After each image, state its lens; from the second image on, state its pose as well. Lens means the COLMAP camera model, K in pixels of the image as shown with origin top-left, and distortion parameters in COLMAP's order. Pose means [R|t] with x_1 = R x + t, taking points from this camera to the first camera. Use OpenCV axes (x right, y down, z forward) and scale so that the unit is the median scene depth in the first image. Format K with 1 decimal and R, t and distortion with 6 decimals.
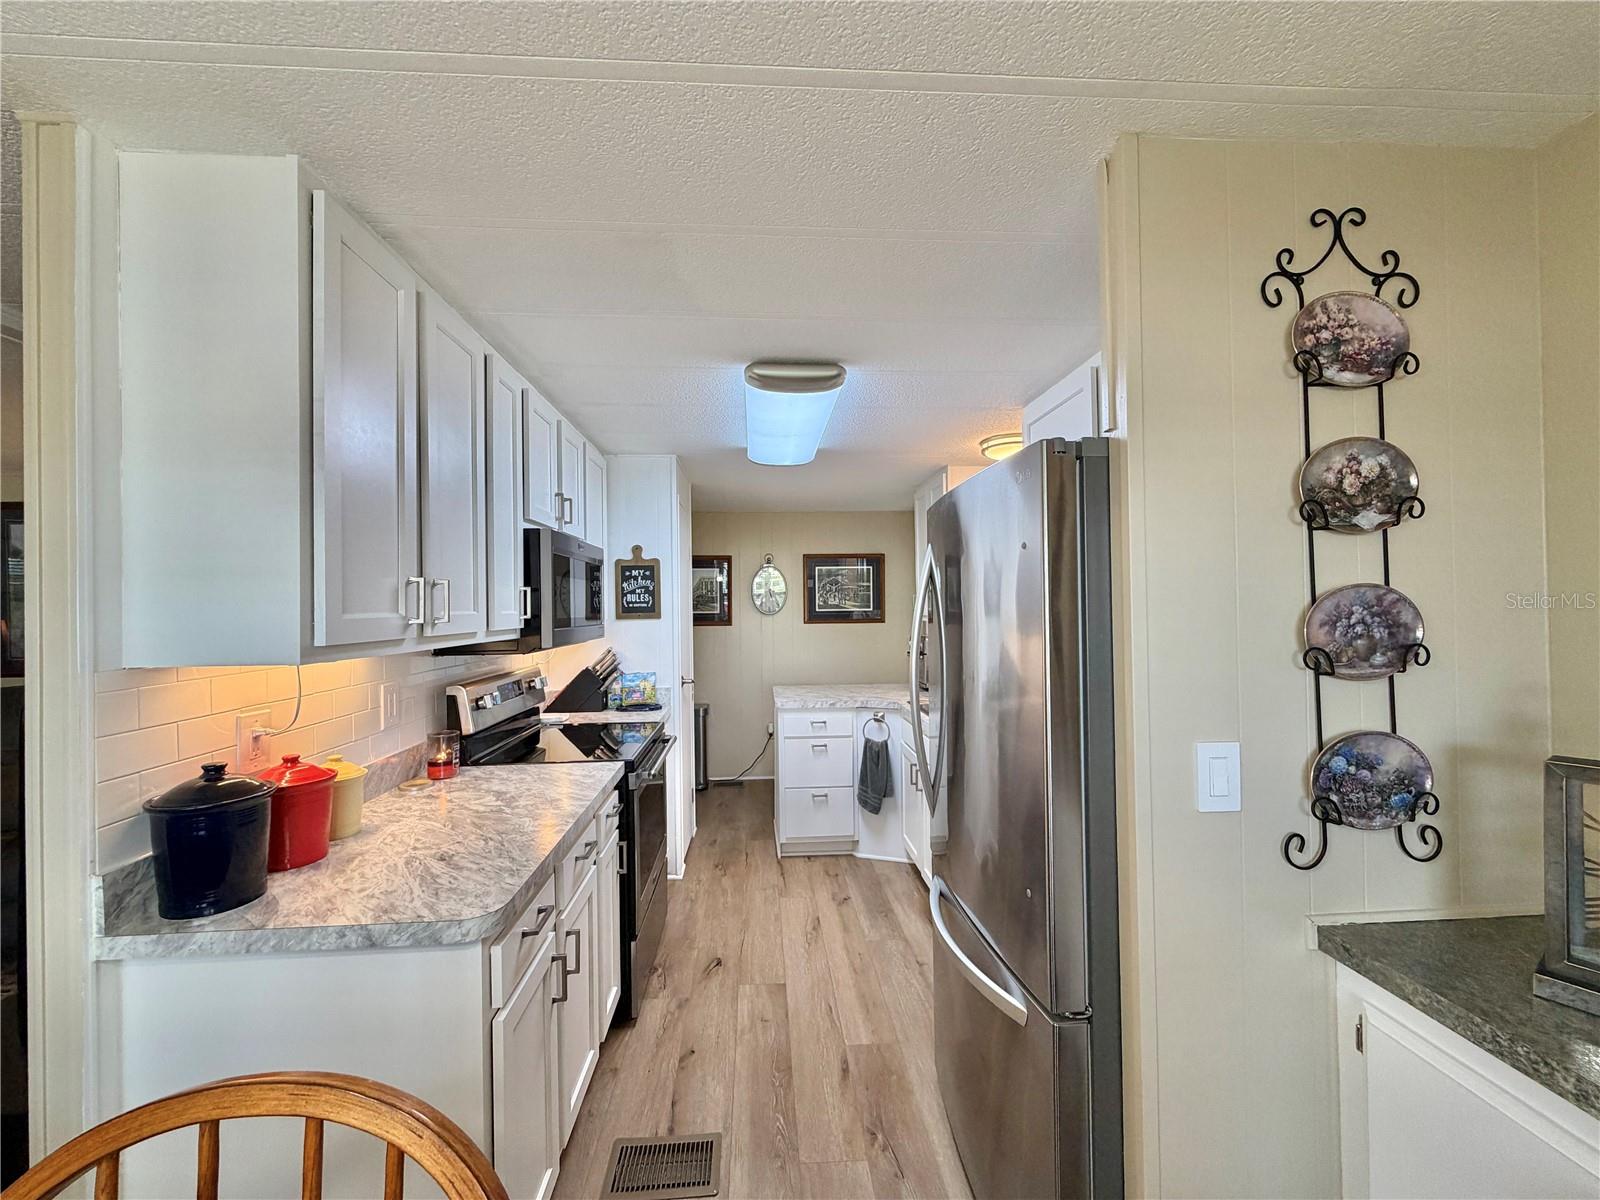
lens RADIAL K [[638.0, 0, 800.5], [0, 638.0, 601.2], [0, 0, 1]] dist [0.000026, -0.000144]
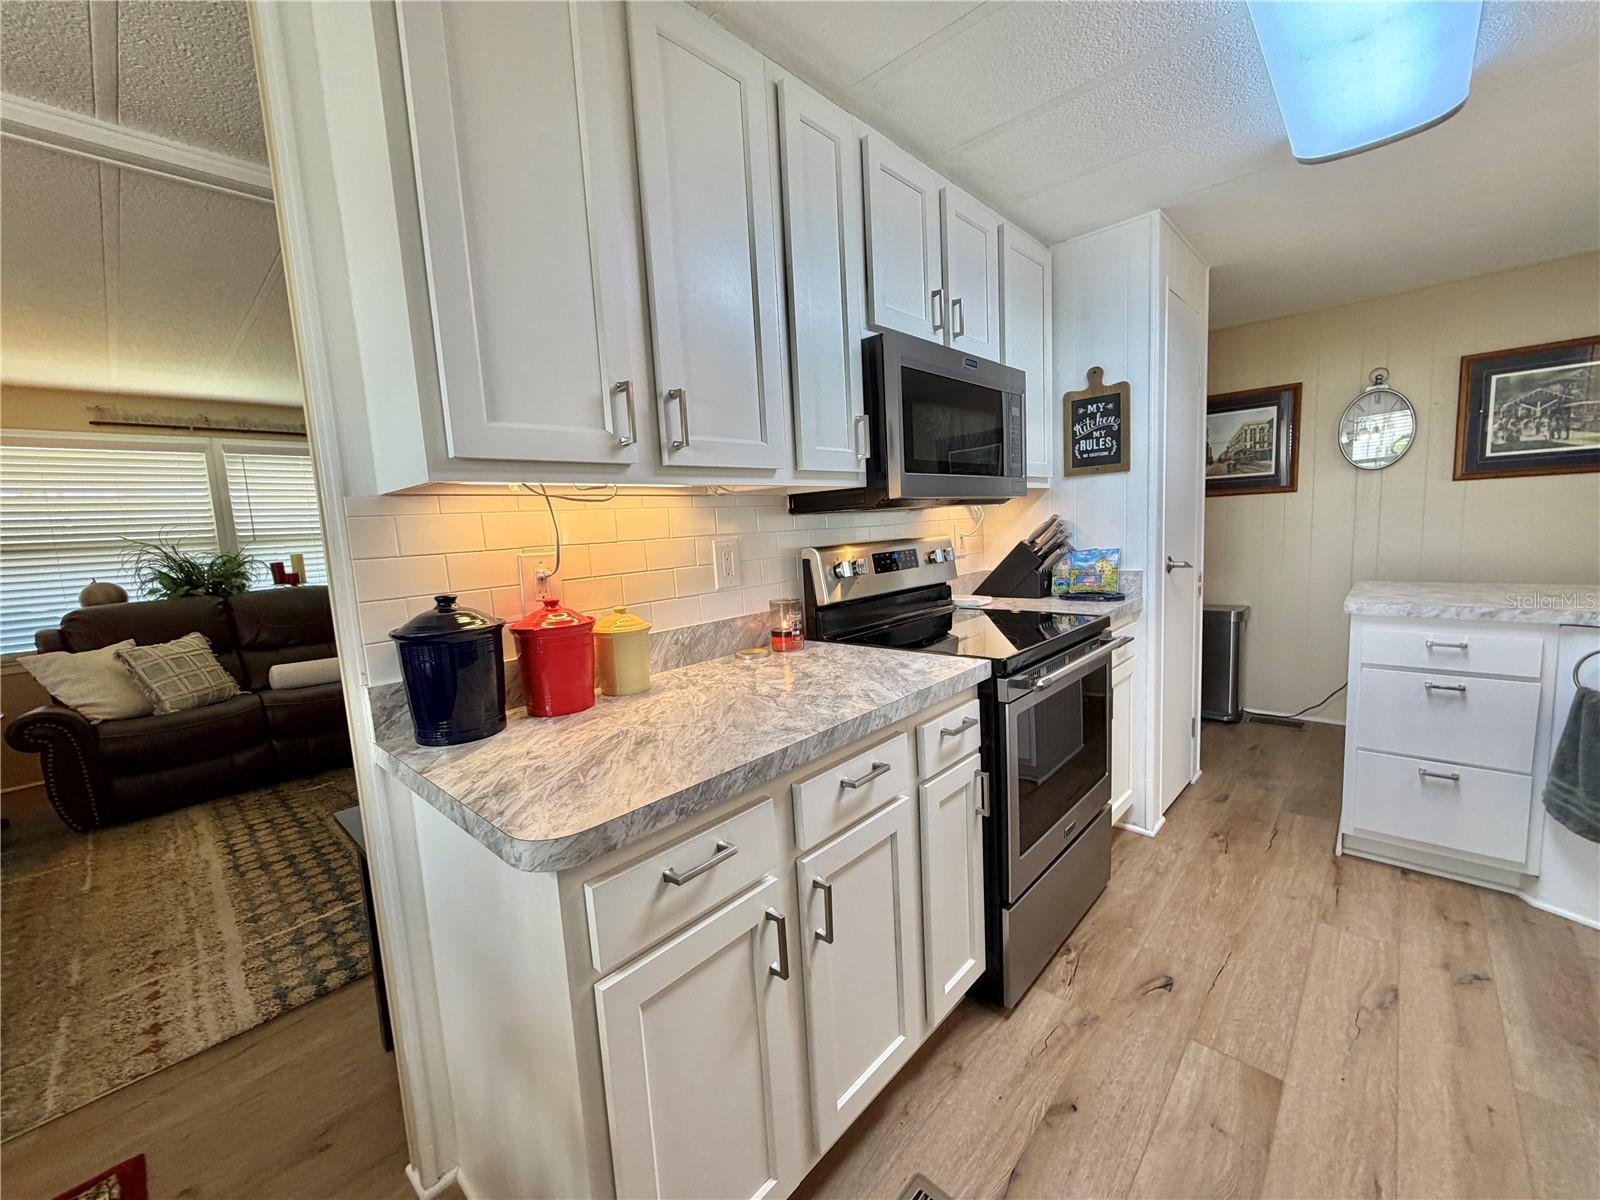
lens RADIAL K [[638.0, 0, 799.4], [0, 638.0, 601.8], [0, 0, 1]] dist [0.000026, -0.000144]
pose [[0.679551, 0.061878, -0.731014, 0.052789], [0.052326, 0.989811, 0.132426, 0.058554], [0.731760, -0.128241, 0.669389, 0.265517]]
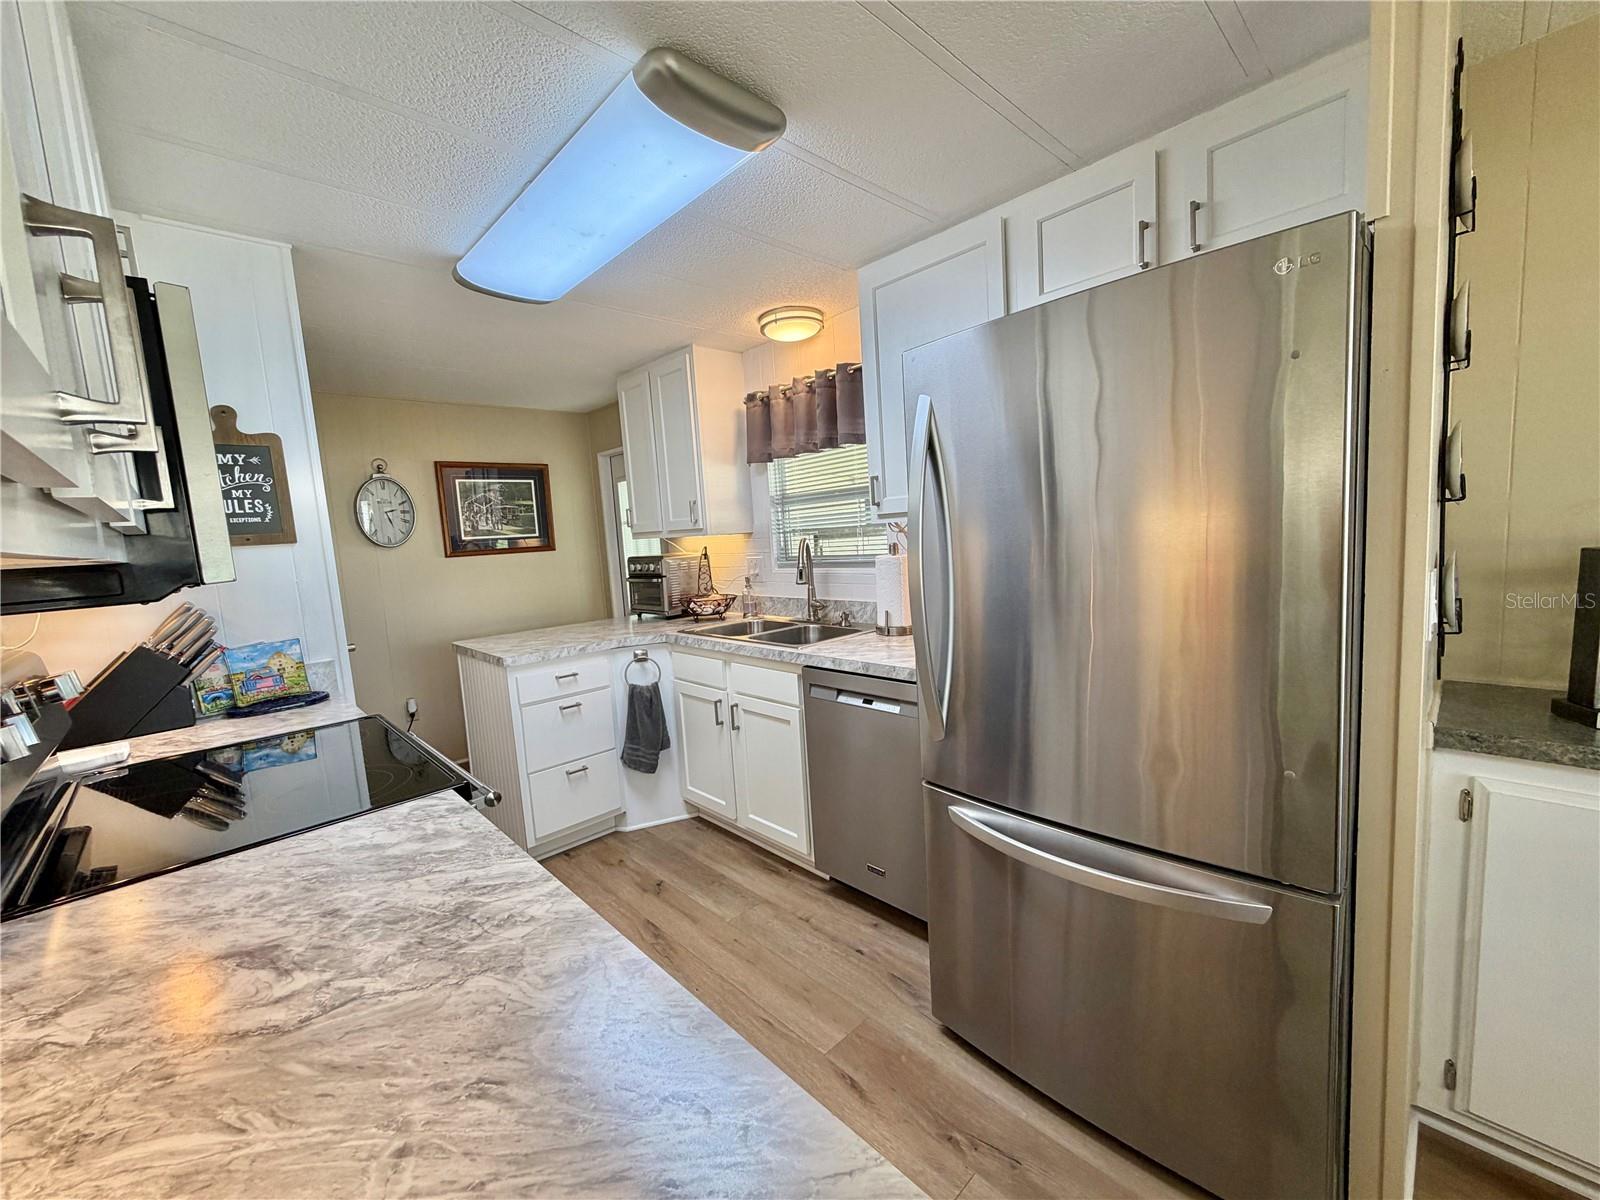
lens RADIAL K [[638.0, 0, 797.9], [0, 638.0, 601.2], [0, 0, 1]] dist [0.000026, -0.000144]
pose [[0.768569, -0.105826, 0.630954, -0.245371], [0.046599, 0.992865, 0.109764, 0.037771], [-0.638068, -0.054960, 0.768016, 0.288053]]
